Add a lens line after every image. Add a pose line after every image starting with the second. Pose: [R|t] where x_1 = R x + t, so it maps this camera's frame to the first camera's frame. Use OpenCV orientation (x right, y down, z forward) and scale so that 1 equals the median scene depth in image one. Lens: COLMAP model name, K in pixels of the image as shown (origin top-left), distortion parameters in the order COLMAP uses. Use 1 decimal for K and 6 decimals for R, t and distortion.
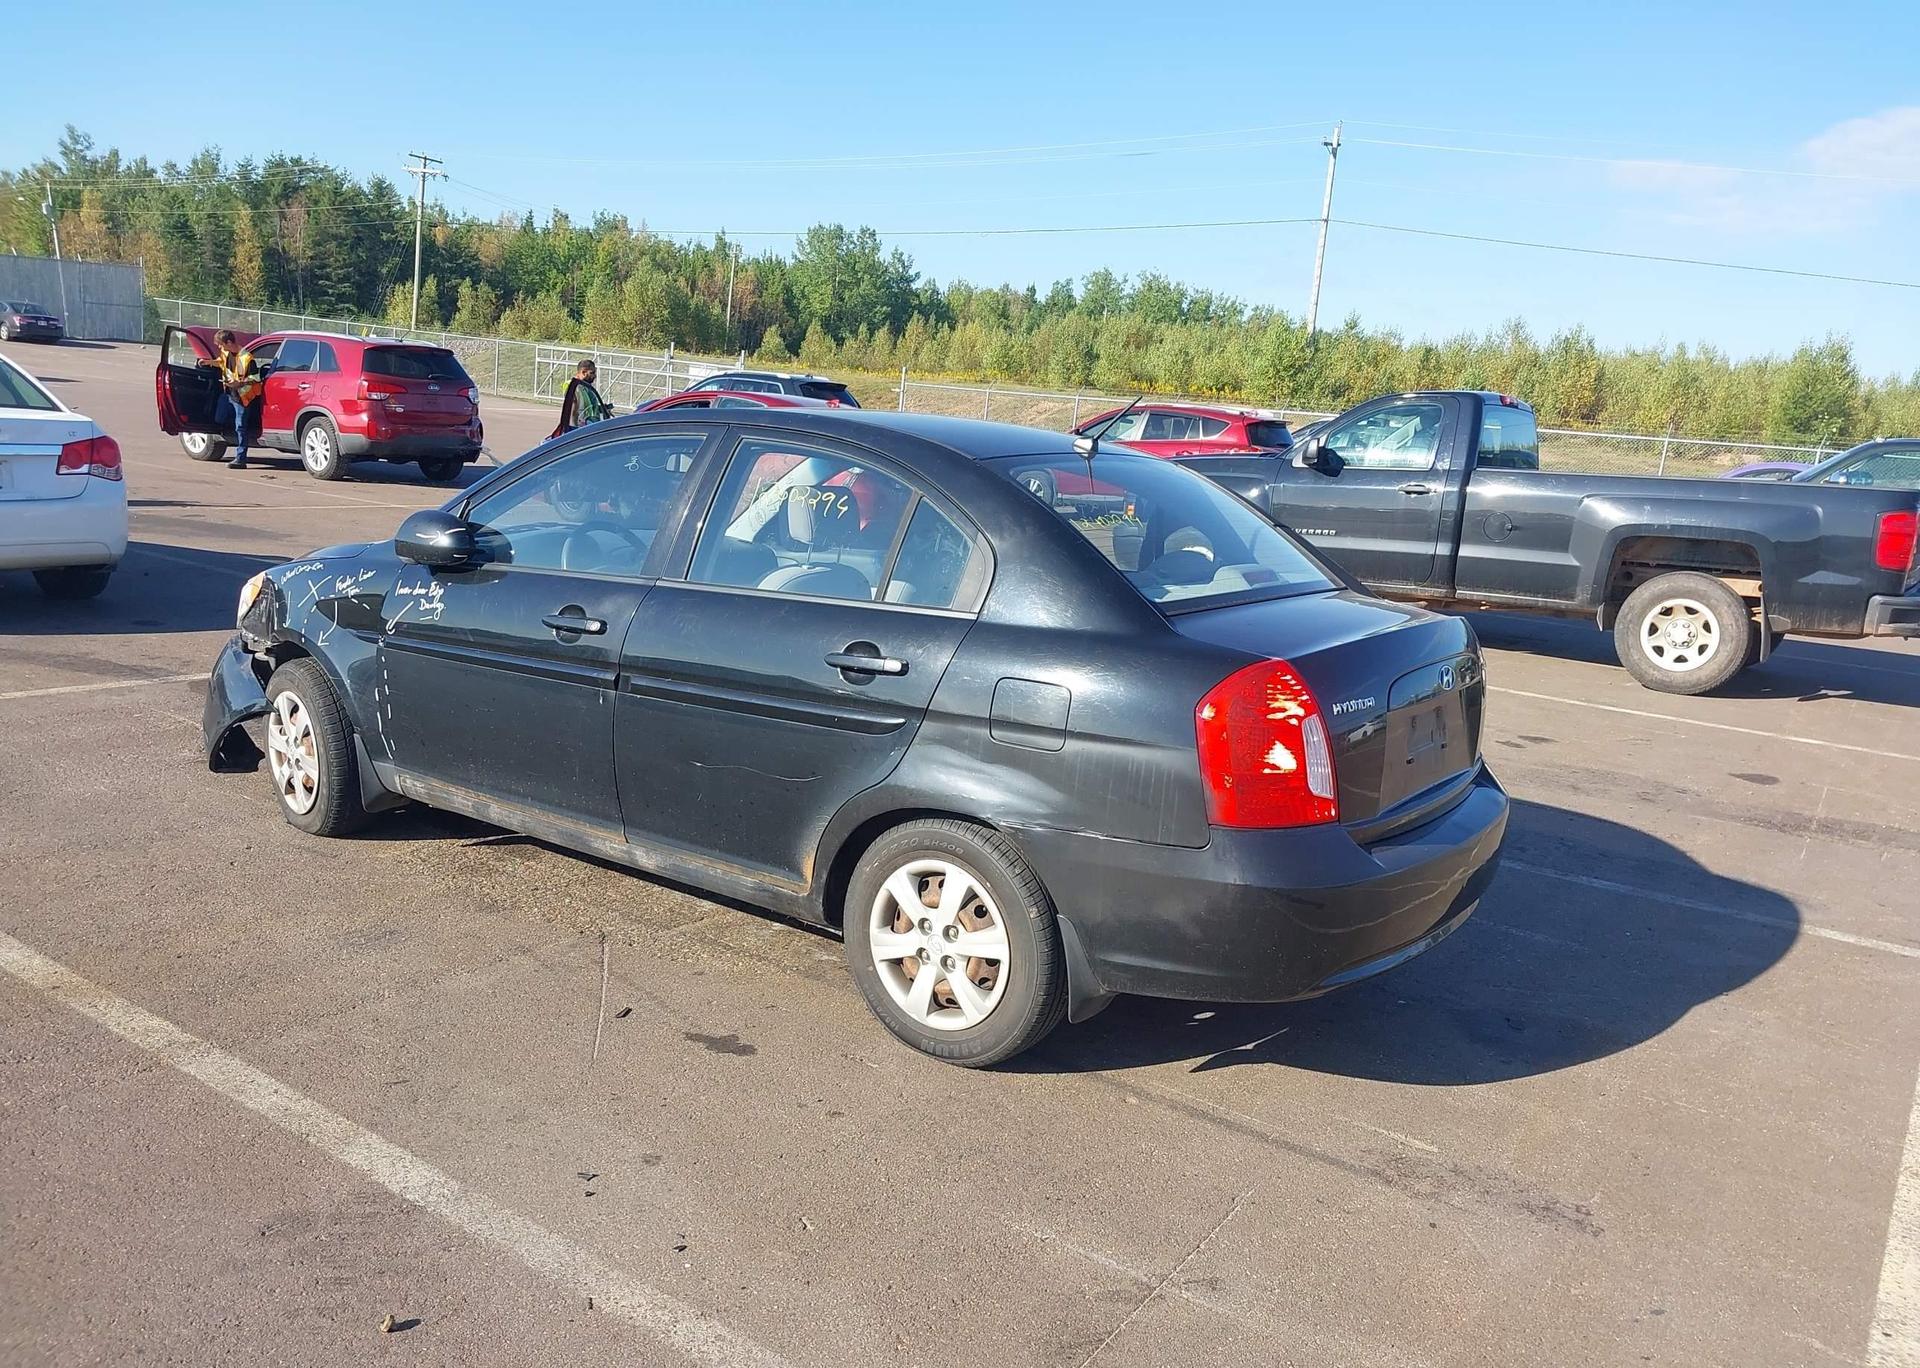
lens RADIAL K [[1529.3, 0, 964.6], [0, 1529.3, 690.2], [0, 0, 1]] dist [0.071352, -0.093785]
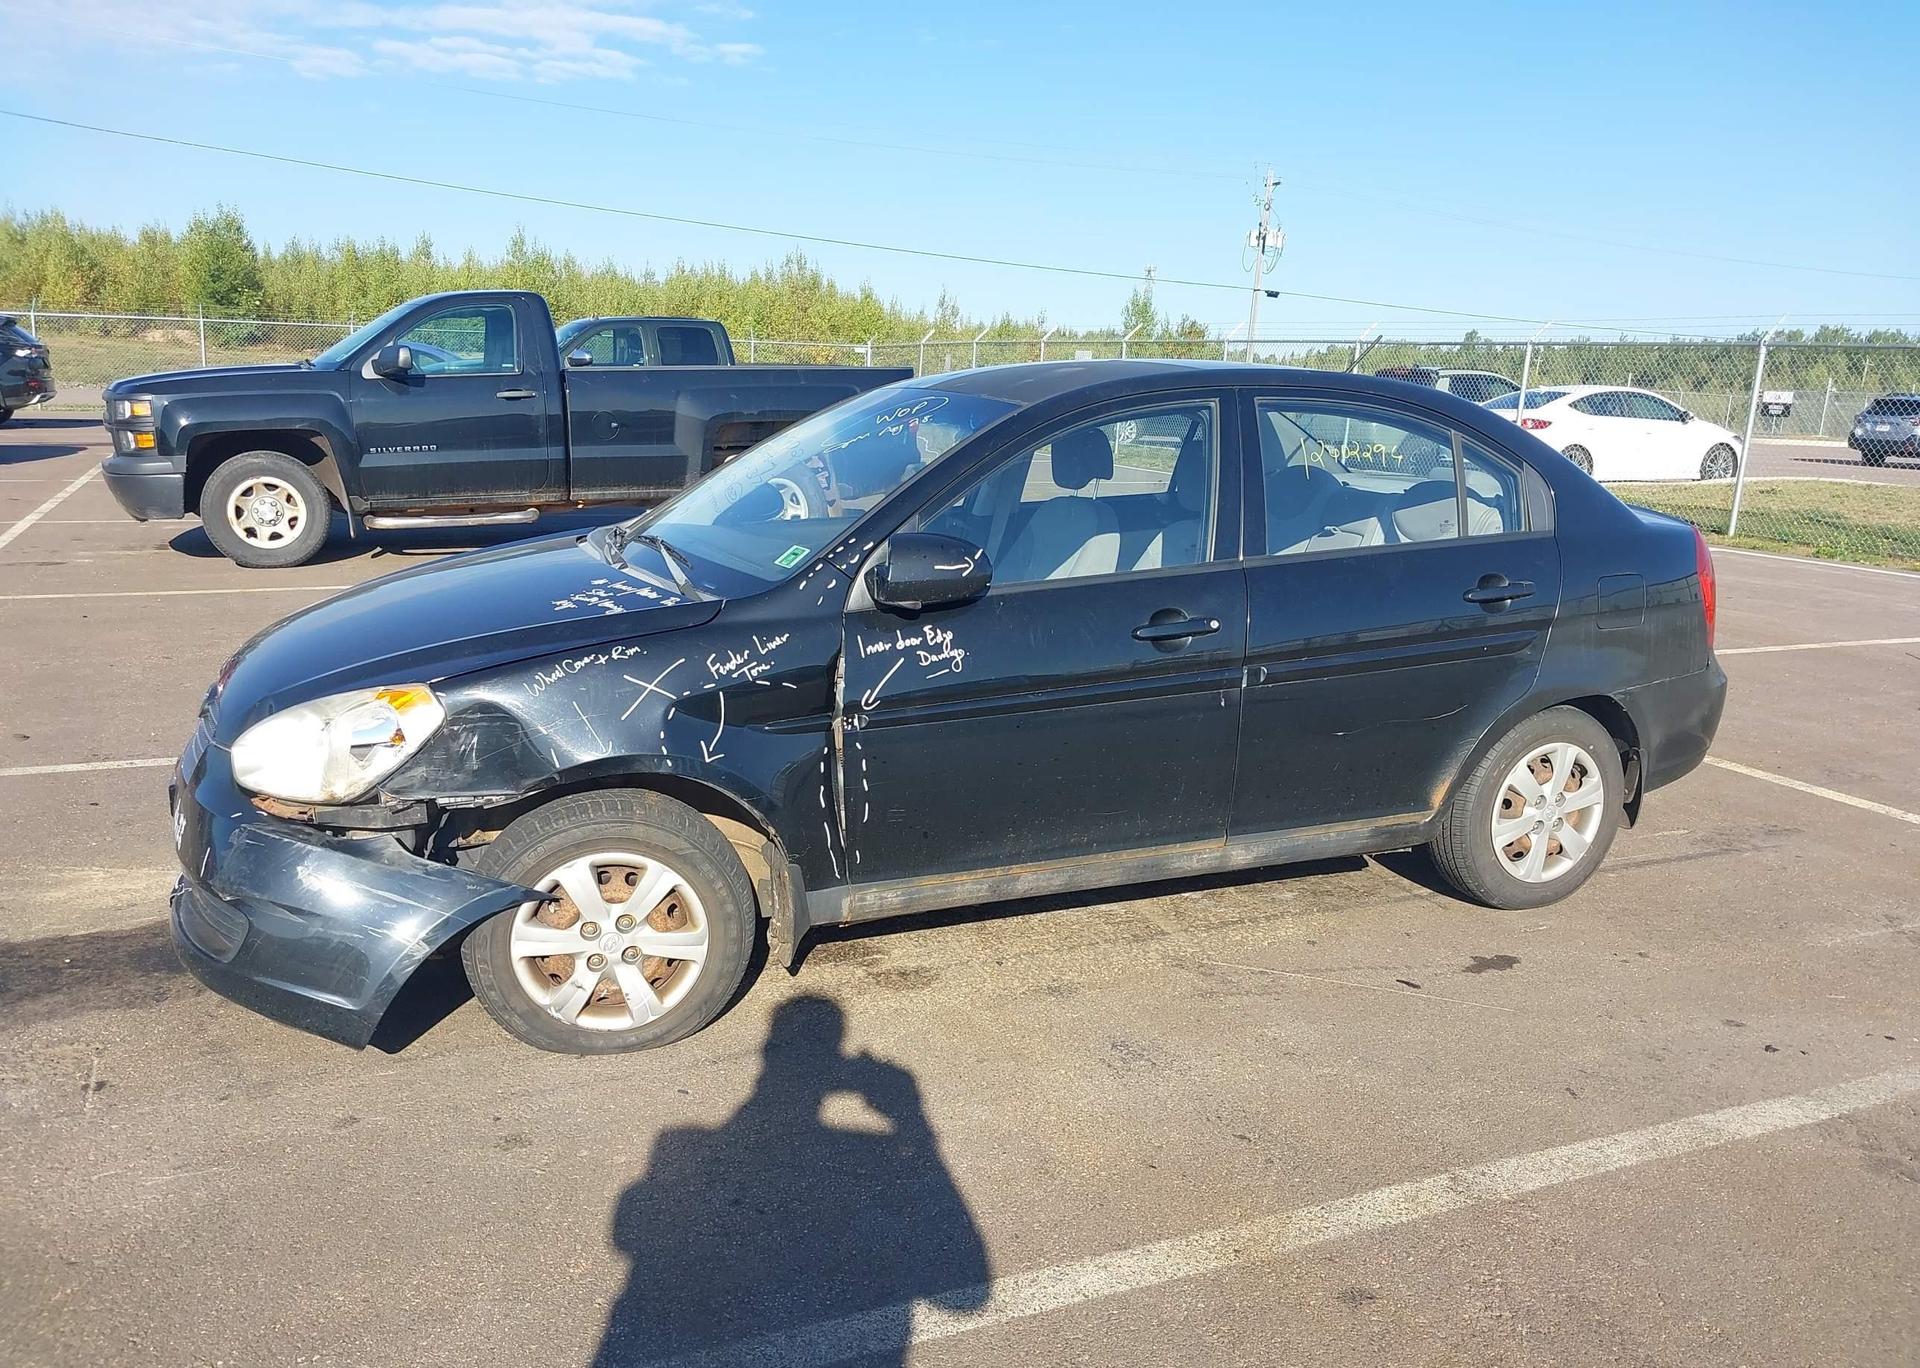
lens RADIAL K [[1529.3, 0, 964.6], [0, 1529.3, 690.2], [0, 0, 1]] dist [0.071352, -0.093785]
pose [[0.516108, -0.236339, 0.823272, -0.096425], [0.167056, 0.970494, 0.173875, -0.016686], [-0.840074, 0.047794, 0.540362, 0.057367]]
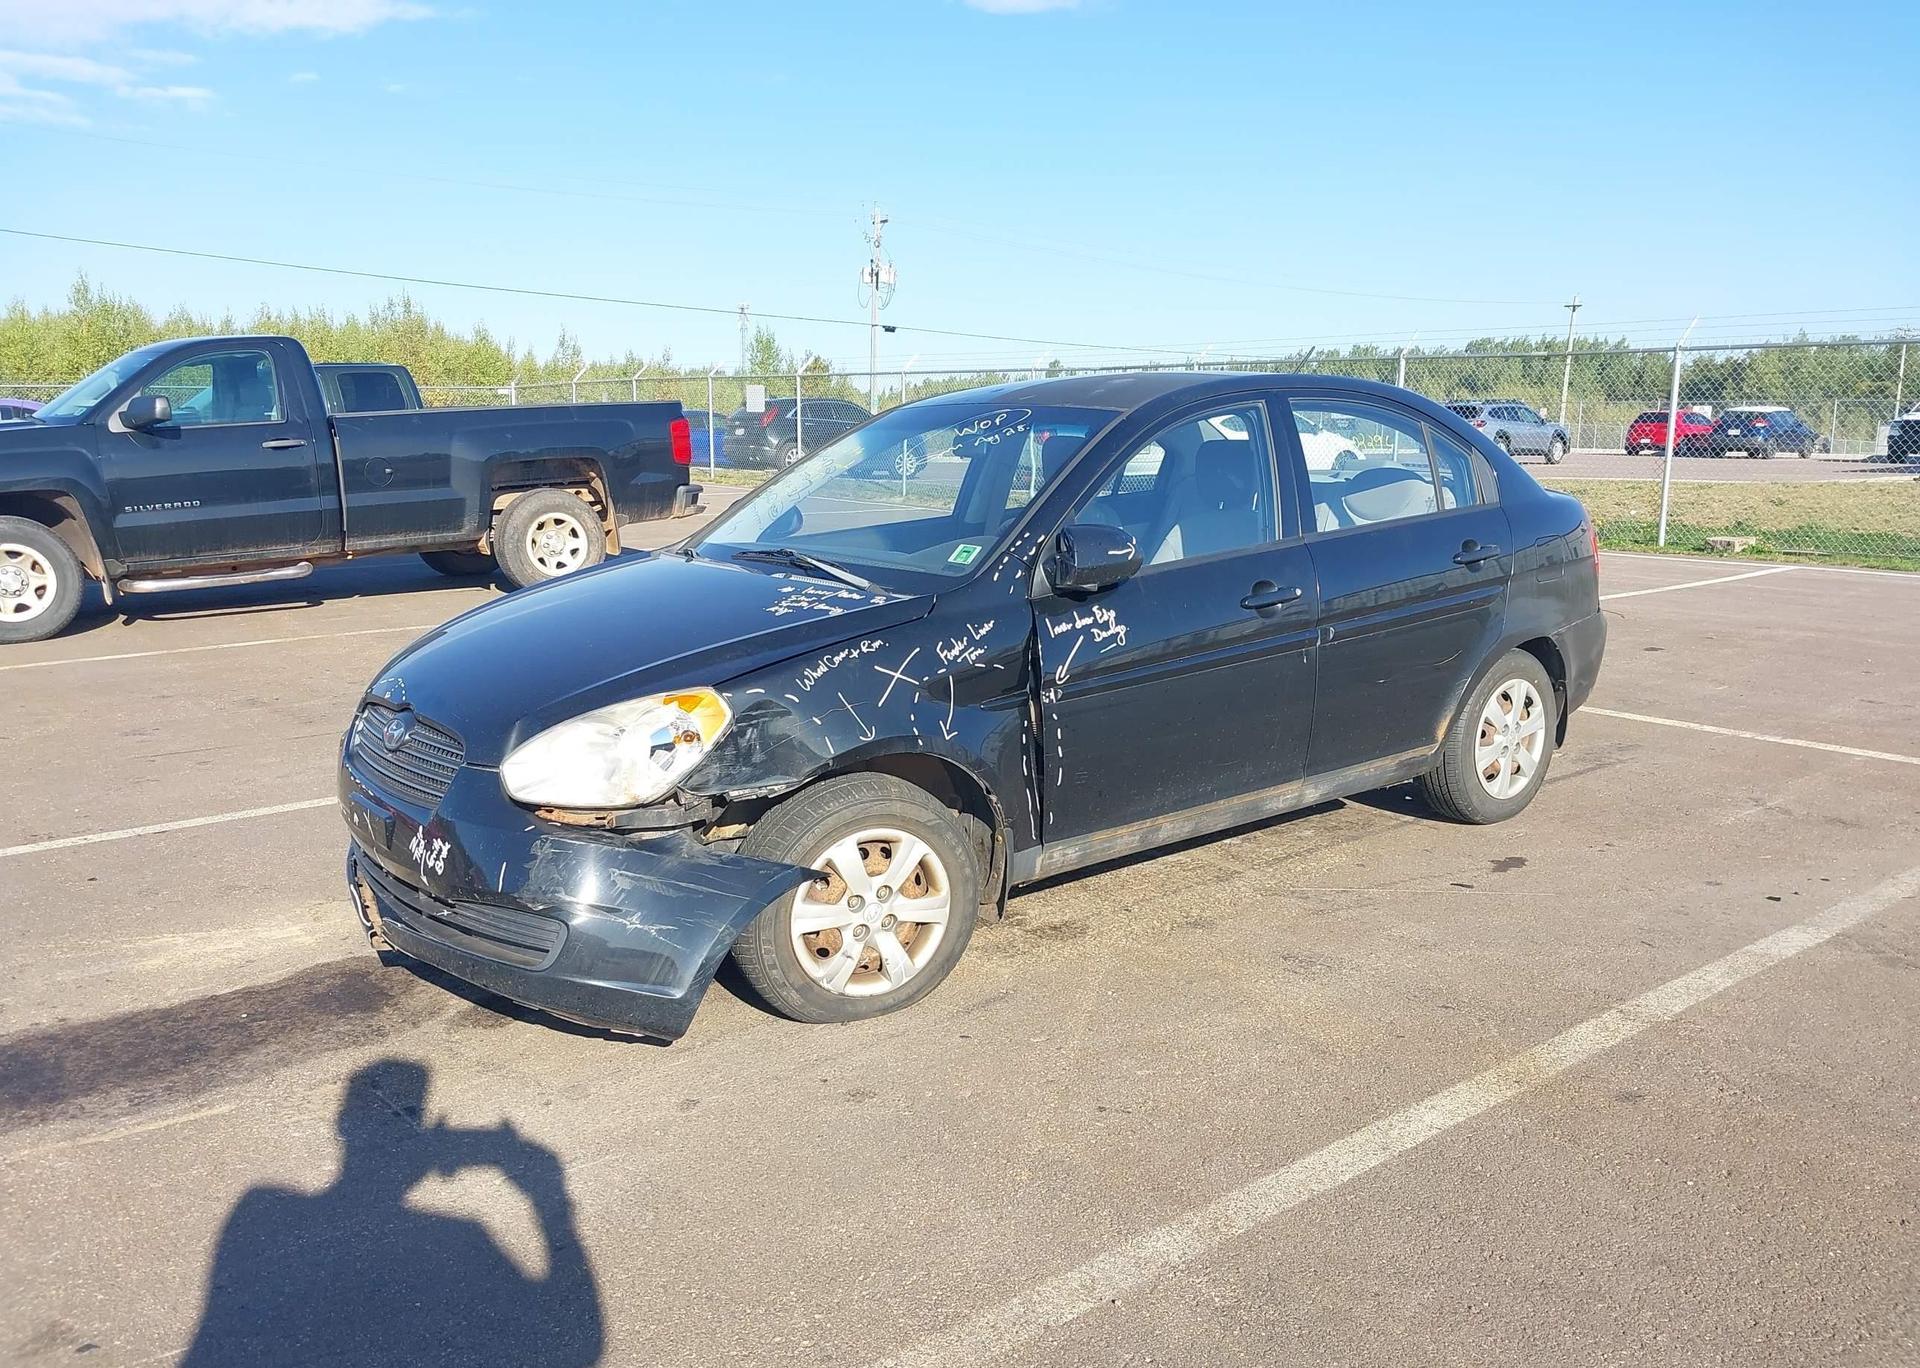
lens RADIAL K [[1529.3, 0, 964.6], [0, 1529.3, 690.2], [0, 0, 1]] dist [0.071352, -0.093785]
pose [[0.278561, -0.250437, 0.927192, -0.116476], [0.203533, 0.958870, 0.197845, -0.020787], [-0.938604, 0.133603, 0.318076, 0.079725]]
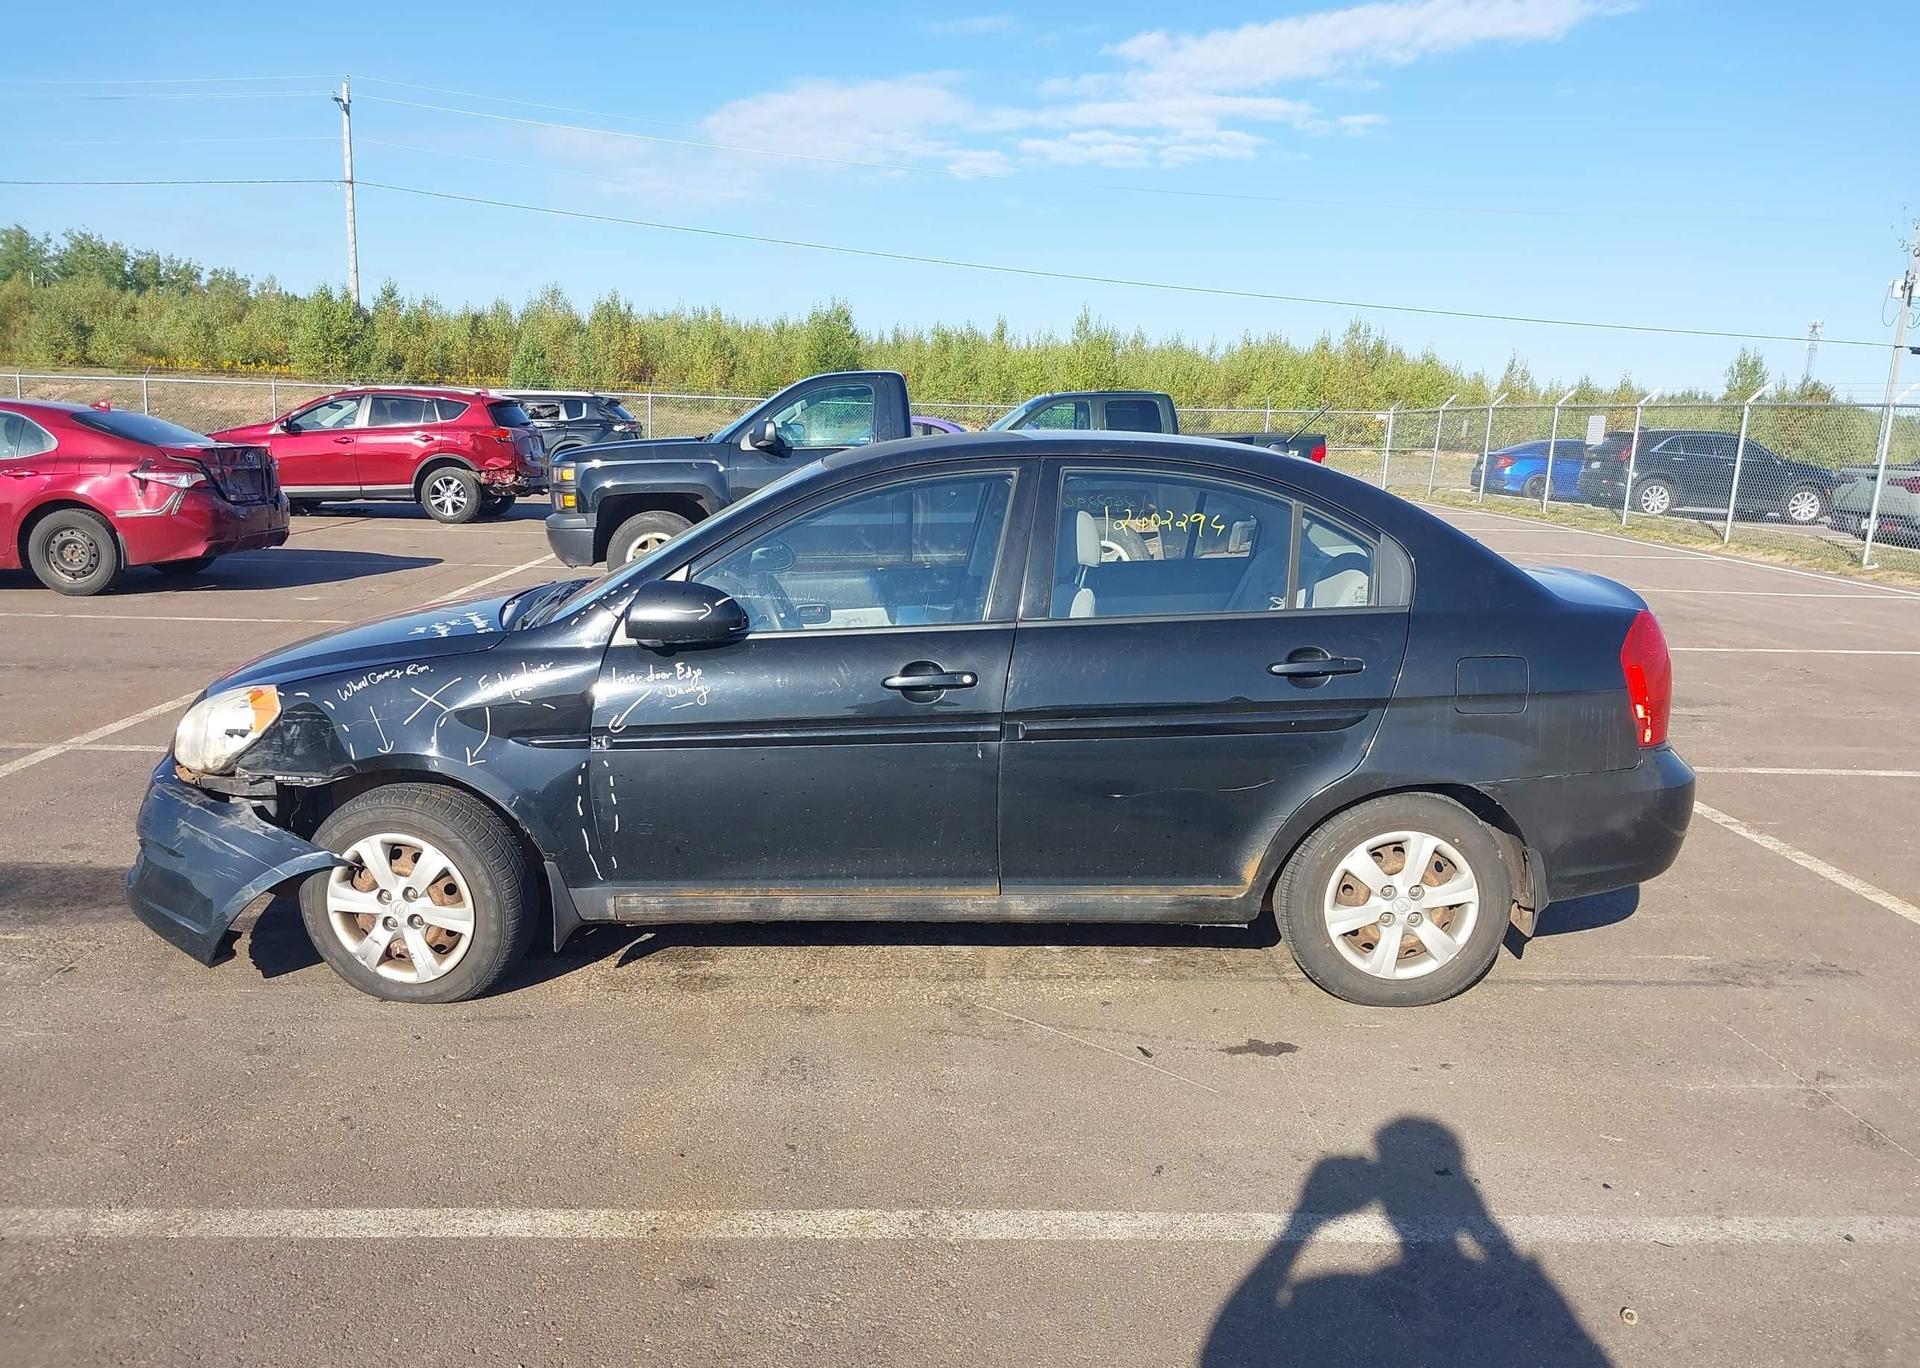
lens RADIAL K [[1537.3, 0, 960.0], [0, 1537.3, 684.0], [0, 0, 1]] dist [0.072091, -0.134625]
pose [[0.799913, -0.157696, 0.579026, -0.072197], [0.146517, 0.986978, 0.066391, -0.009283], [-0.581955, 0.031730, 0.812602, 0.020902]]
